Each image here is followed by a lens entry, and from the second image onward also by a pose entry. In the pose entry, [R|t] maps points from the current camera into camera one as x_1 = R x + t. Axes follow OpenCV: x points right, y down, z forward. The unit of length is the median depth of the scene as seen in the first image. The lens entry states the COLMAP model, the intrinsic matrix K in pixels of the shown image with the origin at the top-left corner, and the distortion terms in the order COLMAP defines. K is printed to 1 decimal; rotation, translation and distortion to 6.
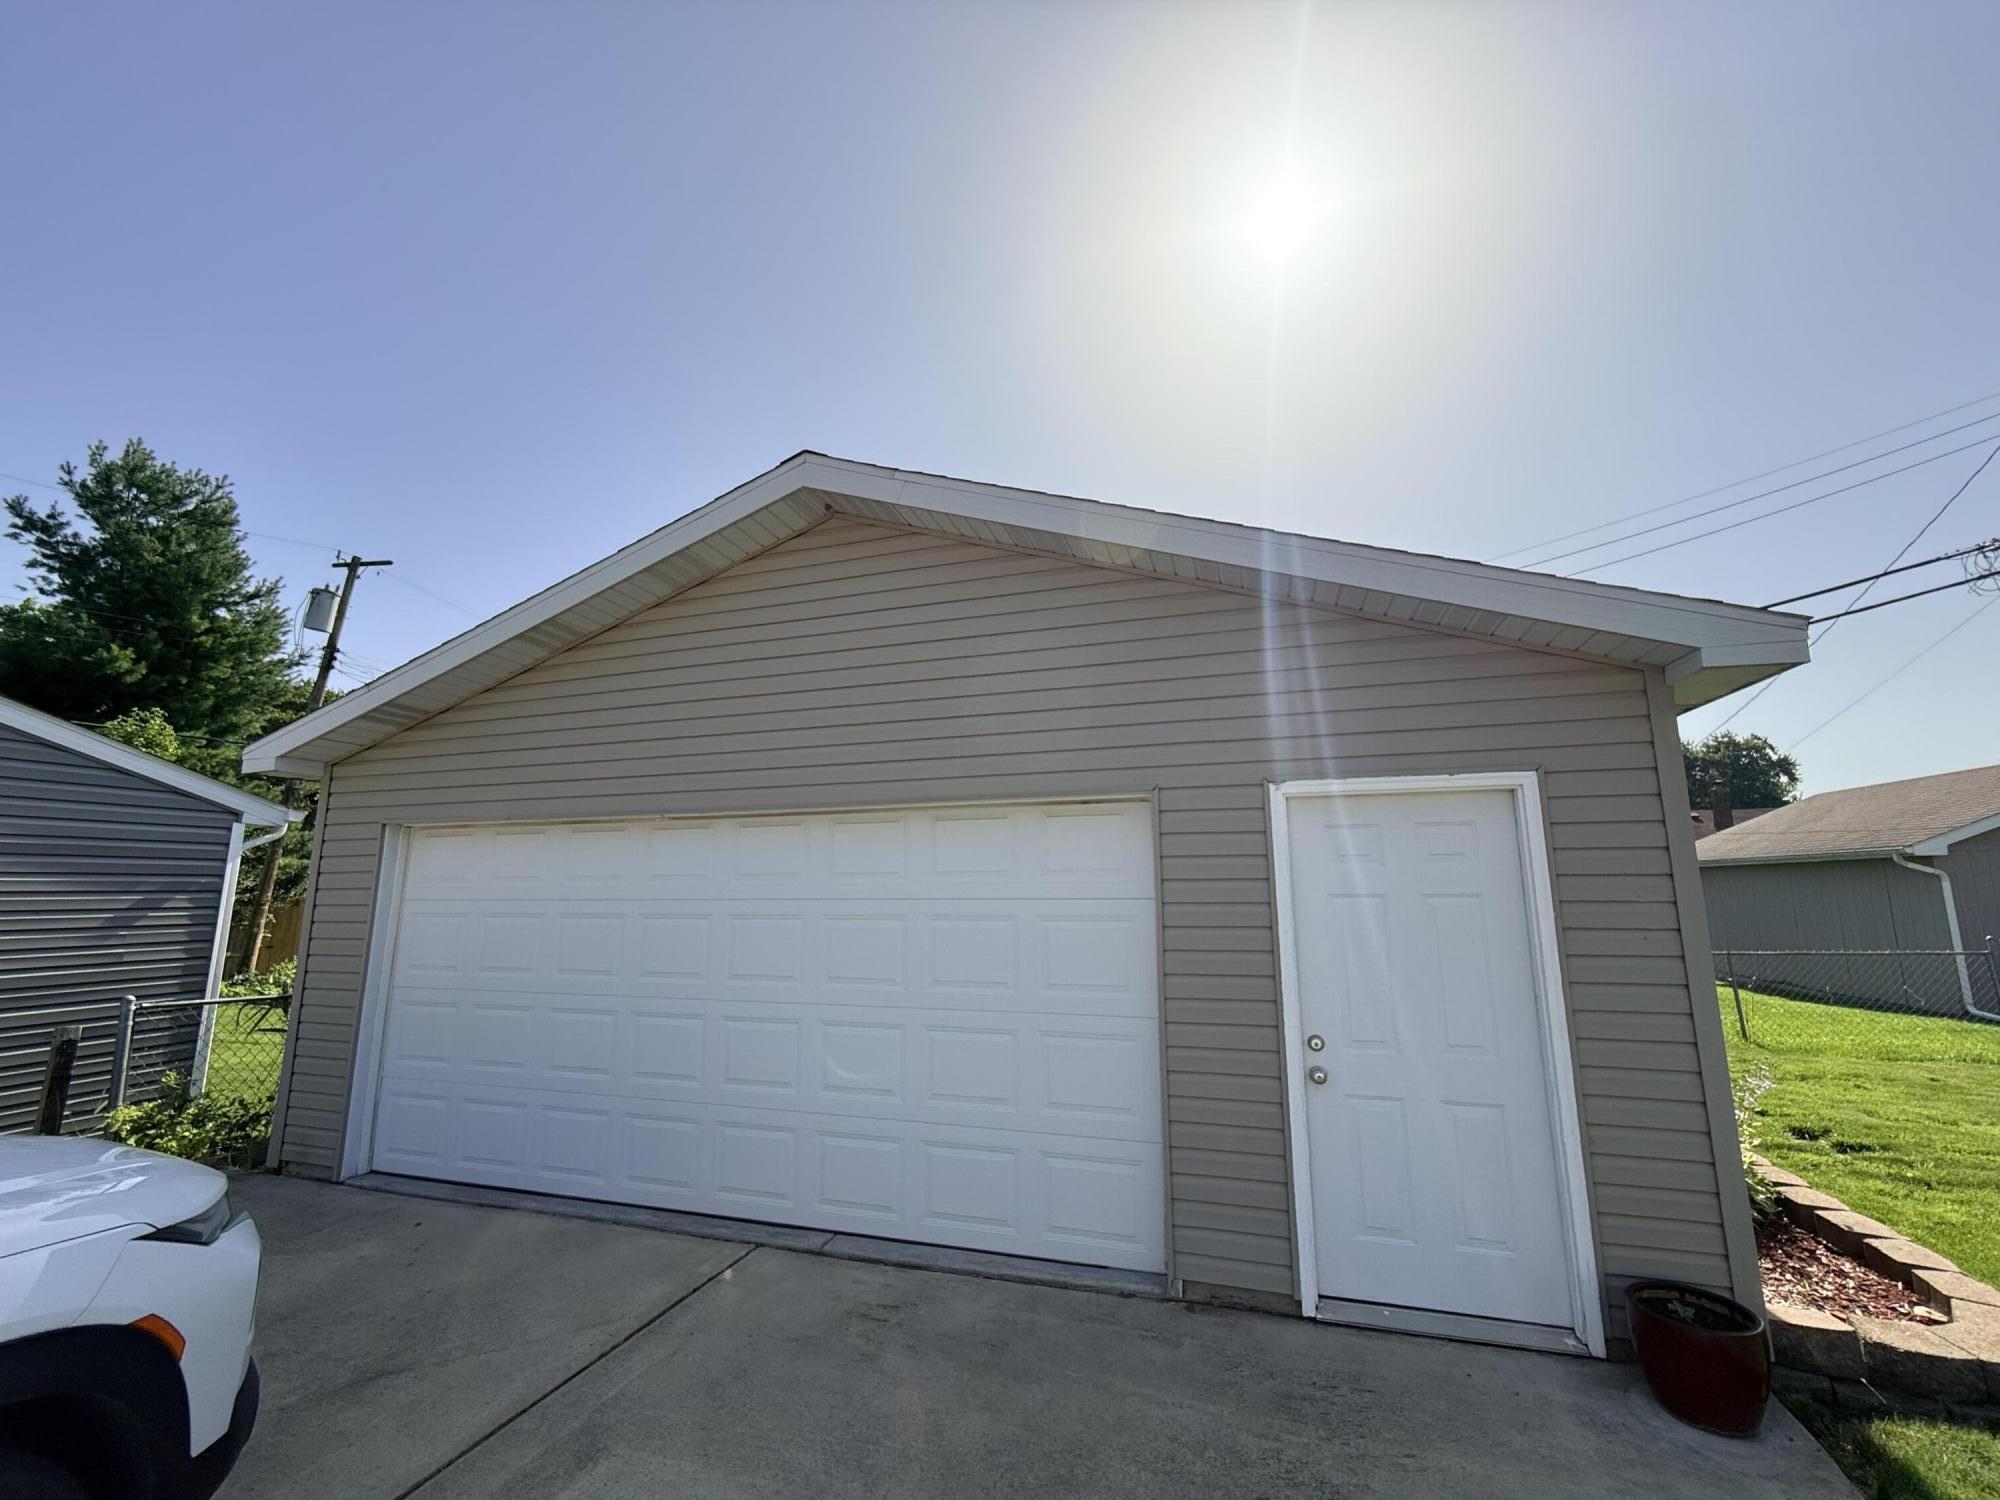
lens RADIAL K [[790.9, 0, 1000.0], [0, 790.9, 750.0], [0, 0, 1]] dist [-0.002126, 0.000500]
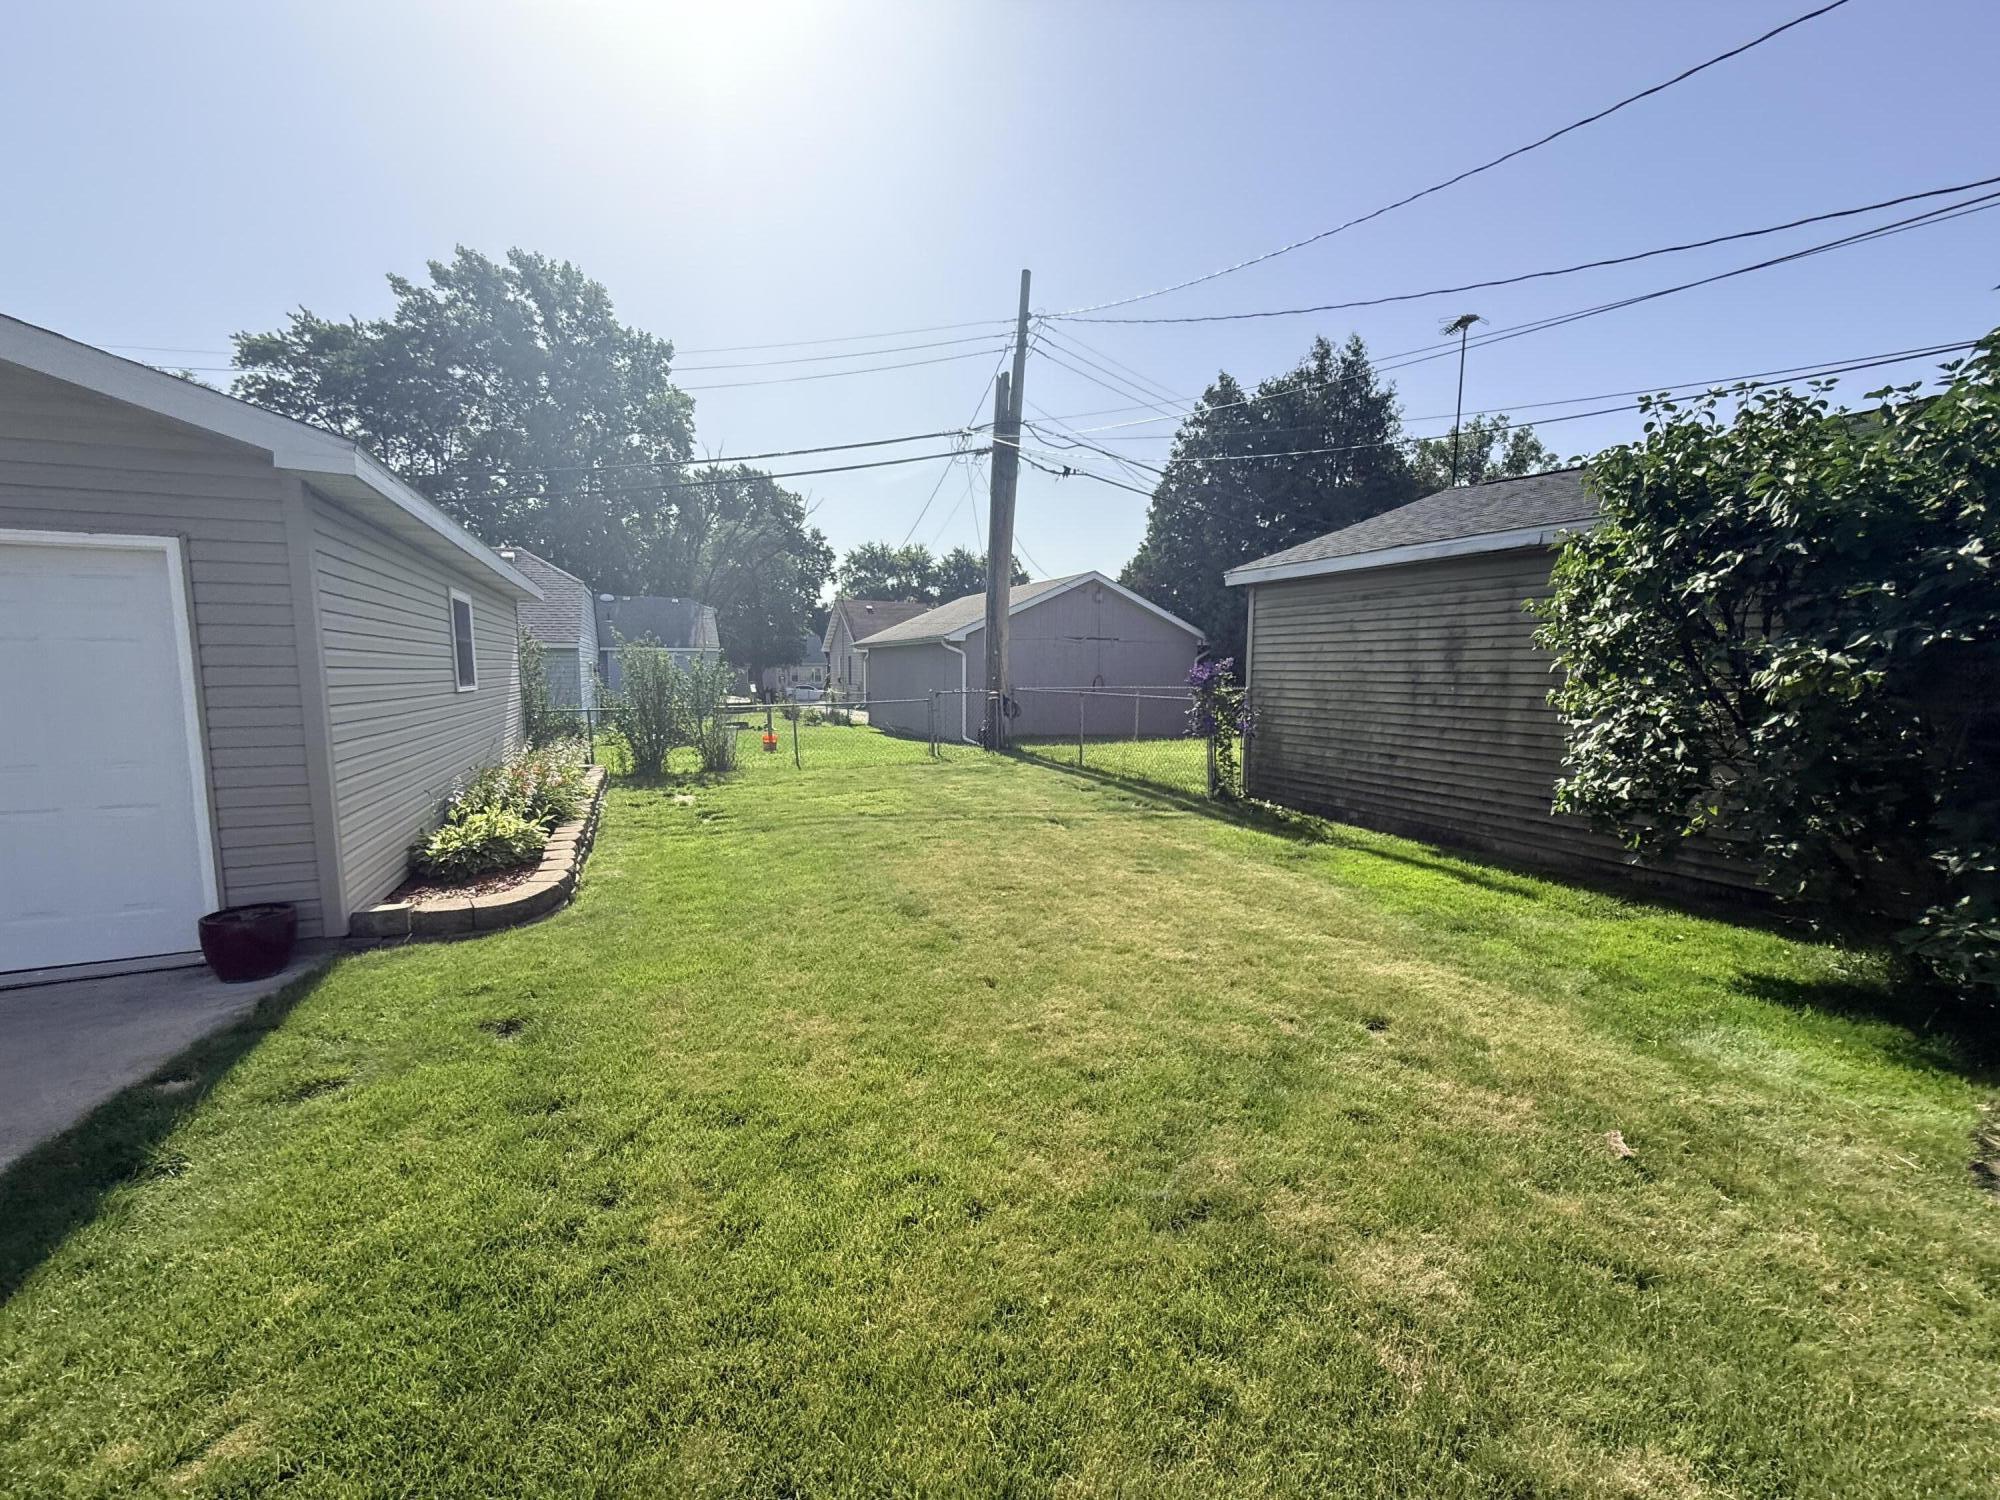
lens RADIAL K [[790.9, 0, 1000.0], [0, 790.9, 750.0], [0, 0, 1]] dist [-0.002126, 0.000500]
pose [[0.752331, -0.064184, 0.655652, 0.394321], [-0.117784, 0.966102, 0.229727, -0.041053], [-0.648171, -0.250056, 0.719268, -0.366979]]
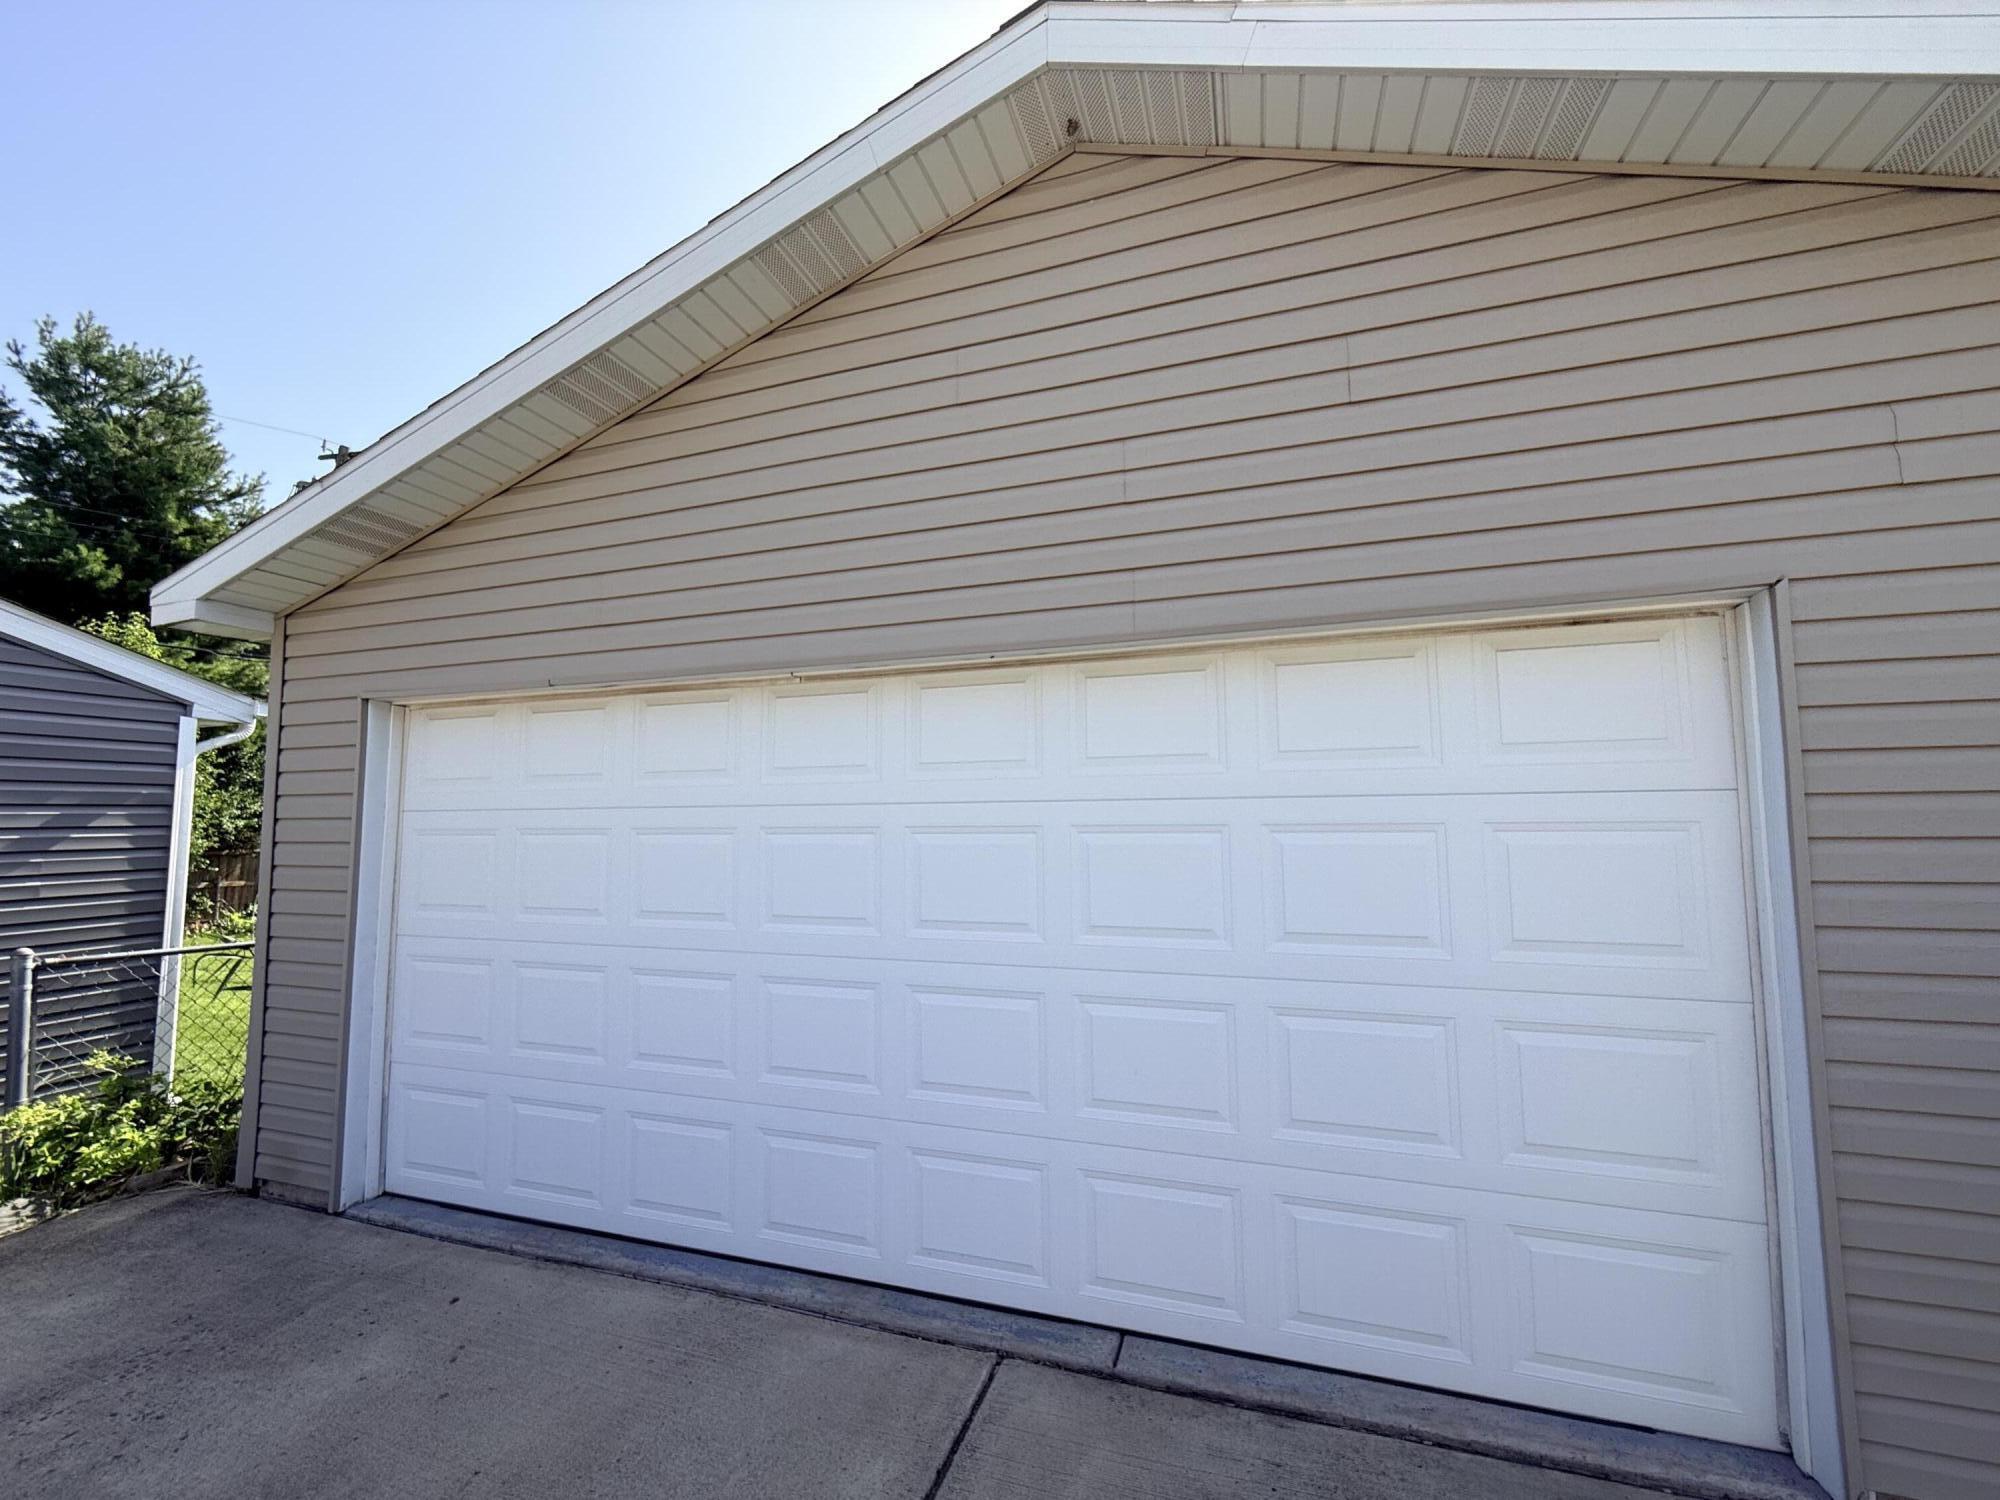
lens RADIAL K [[795.5, 0, 1000.0], [0, 795.5, 750.0], [0, 0, 1]] dist [0.000538, -0.000469]
pose [[0.999824, -0.006048, -0.017772, -0.172910], [0.007643, 0.995814, 0.091083, 0.060405], [0.017147, -0.091202, 0.995685, 0.251552]]
